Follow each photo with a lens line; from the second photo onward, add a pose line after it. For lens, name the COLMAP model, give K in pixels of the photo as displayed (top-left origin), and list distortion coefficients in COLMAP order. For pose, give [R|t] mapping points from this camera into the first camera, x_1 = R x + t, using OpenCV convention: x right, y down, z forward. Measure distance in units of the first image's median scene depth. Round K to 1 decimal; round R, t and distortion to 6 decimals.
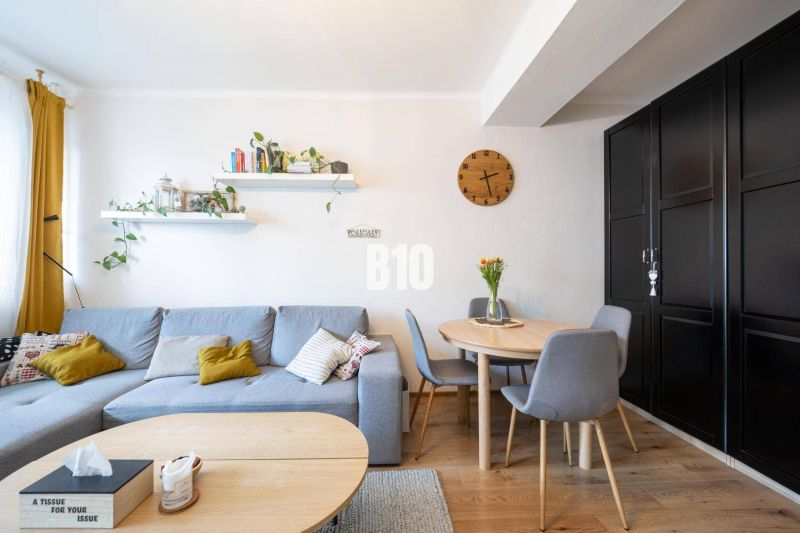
lens RADIAL K [[303.8, 0, 398.8], [0, 303.8, 269.1], [0, 0, 1]] dist [-0.002057, -0.000269]
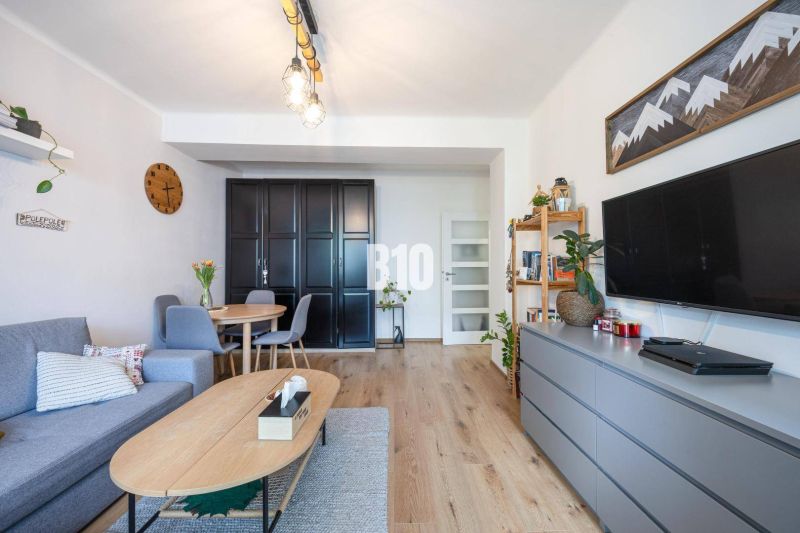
lens RADIAL K [[303.8, 0, 398.8], [0, 303.8, 269.1], [0, 0, 1]] dist [-0.002057, -0.000269]
pose [[0.014616, -0.004218, 0.999884, -0.839625], [-0.005901, 0.999973, 0.004305, -0.011641], [-0.999876, -0.005963, 0.014591, 0.113300]]
